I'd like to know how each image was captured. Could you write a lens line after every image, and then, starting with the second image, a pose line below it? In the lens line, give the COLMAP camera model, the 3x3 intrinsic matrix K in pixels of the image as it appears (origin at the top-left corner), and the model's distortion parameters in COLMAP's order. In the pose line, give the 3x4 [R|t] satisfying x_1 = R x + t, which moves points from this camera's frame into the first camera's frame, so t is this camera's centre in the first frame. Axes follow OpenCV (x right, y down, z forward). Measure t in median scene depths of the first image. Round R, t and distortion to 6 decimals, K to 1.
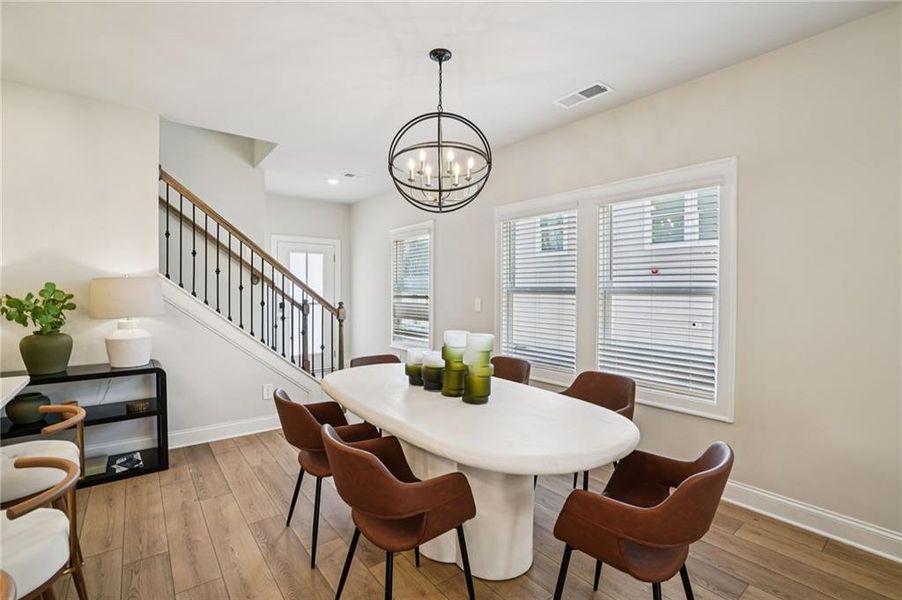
lens RADIAL K [[413.2, 0, 444.5], [0, 413.2, 295.2], [0, 0, 1]] dist [-0.053863, 0.018510]
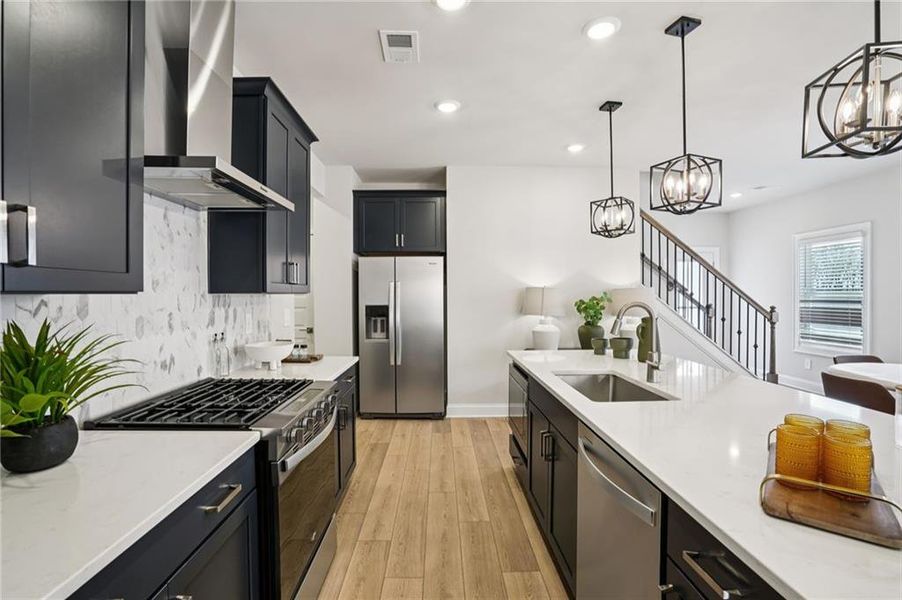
lens RADIAL K [[413.2, 0, 444.5], [0, 413.2, 295.2], [0, 0, 1]] dist [-0.053863, 0.018510]
pose [[0.803537, -0.002721, -0.595249, -0.449755], [-0.002296, 0.999968, -0.007670, -0.003614], [0.595251, 0.007530, 0.803505, -0.546938]]
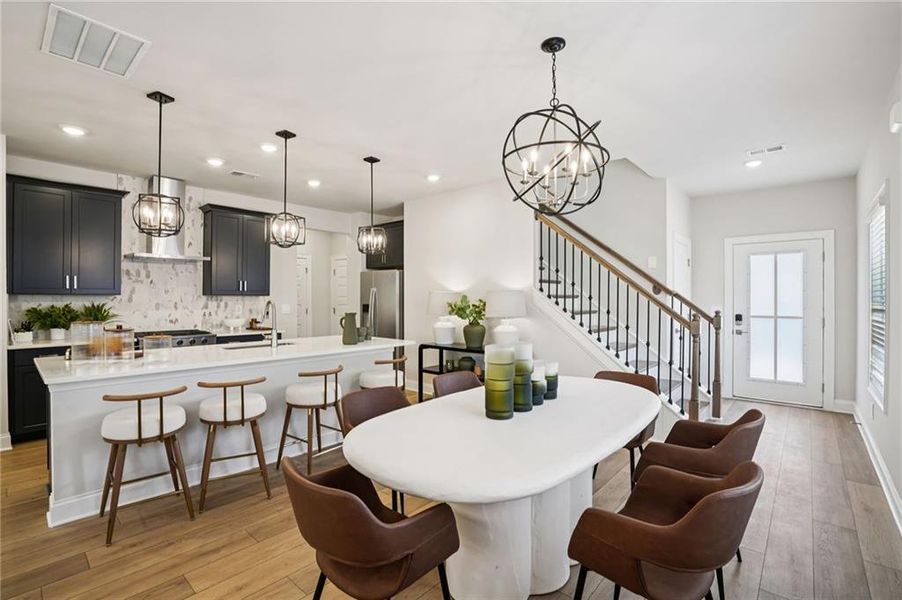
lens RADIAL K [[413.2, 0, 444.5], [0, 413.2, 295.2], [0, 0, 1]] dist [-0.053863, 0.018510]
pose [[0.183528, -0.005304, -0.983000, 0.684904], [-0.014868, 0.999856, -0.008170, -0.013078], [0.982902, 0.016114, 0.183423, 0.476491]]
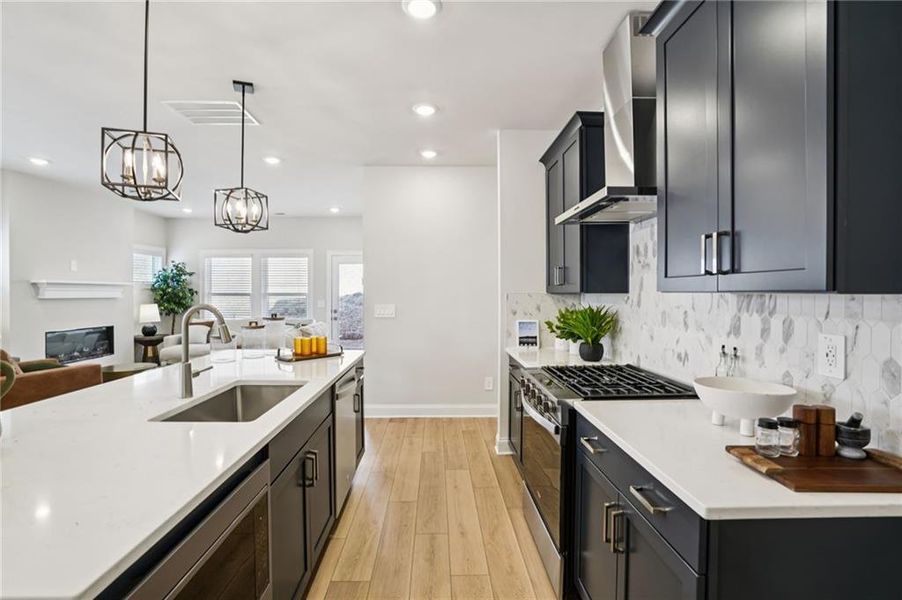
lens RADIAL K [[413.2, 0, 444.5], [0, 413.2, 295.2], [0, 0, 1]] dist [-0.053863, 0.018510]
pose [[-0.807691, -0.005595, 0.589580, -1.220590], [0.004809, 0.999859, 0.016076, -0.018685], [-0.589587, 0.015820, -0.807550, 0.460115]]
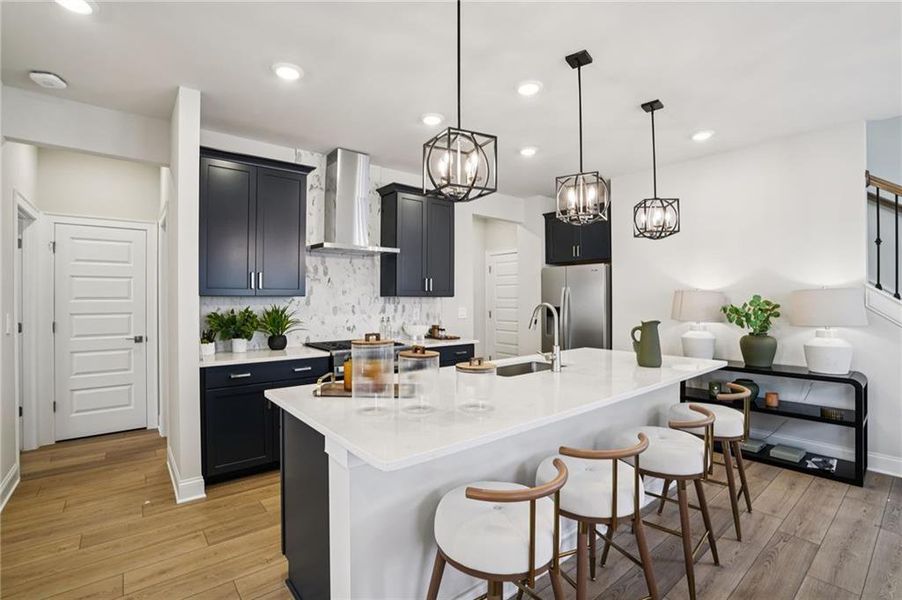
lens RADIAL K [[413.2, 0, 444.5], [0, 413.2, 295.2], [0, 0, 1]] dist [-0.053863, 0.018510]
pose [[0.021959, -0.009256, -0.999716, 0.236537], [-0.012511, 0.999876, -0.009533, -0.005541], [0.999681, 0.012716, 0.021840, -0.027378]]
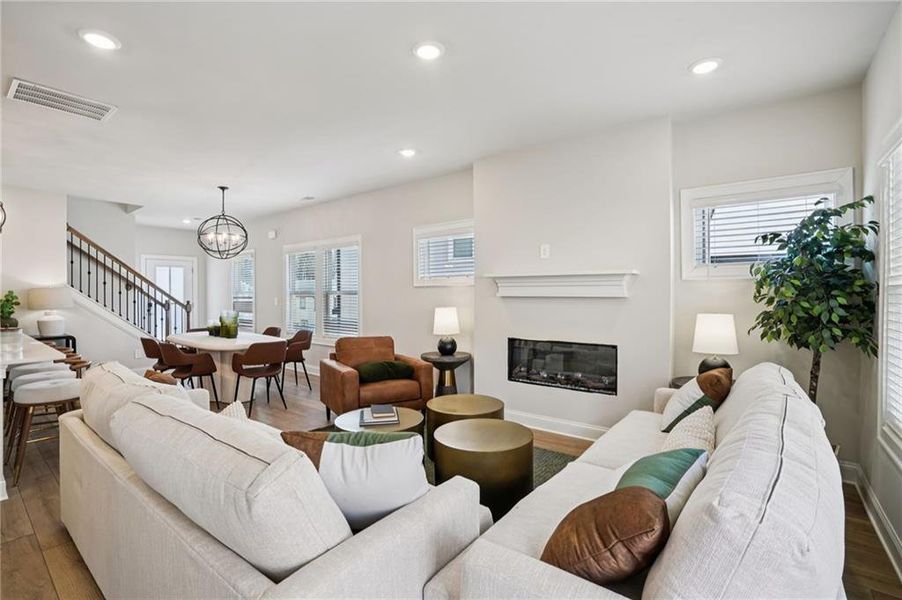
lens RADIAL K [[413.2, 0, 444.5], [0, 413.2, 295.2], [0, 0, 1]] dist [-0.053863, 0.018510]
pose [[0.970924, -0.007677, 0.239264, 0.503391], [0.008982, 0.999950, -0.004364, 0.014380], [-0.239218, 0.006386, 0.970945, -1.158606]]
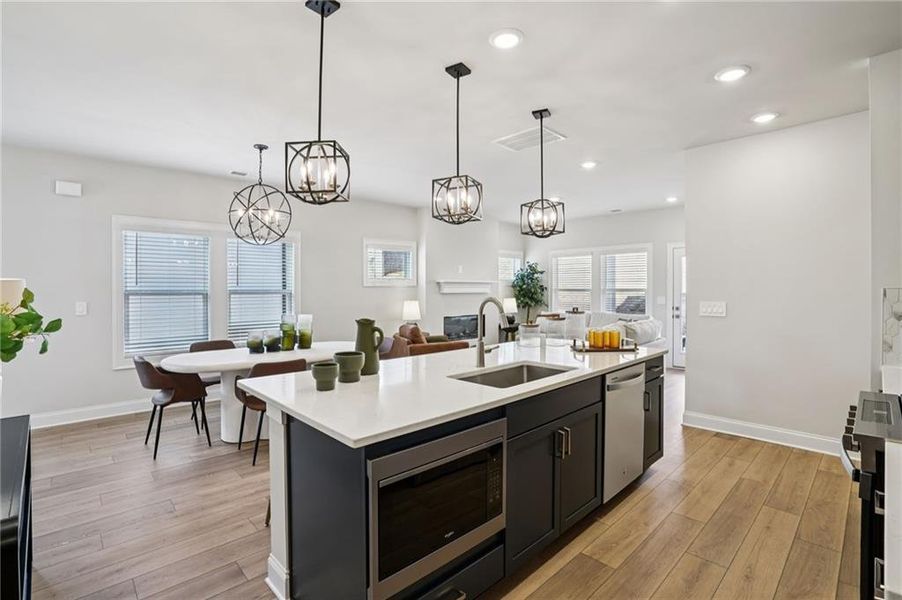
lens RADIAL K [[423.6, 0, 456.3], [0, 423.6, 288.5], [0, 0, 1]] dist [-0.018315, 0.001325]
pose [[-0.129364, -0.000558, 0.991597, -1.388848], [0.014403, 0.999893, 0.002441, -0.018562], [-0.991493, 0.014598, -0.129342, 0.361932]]
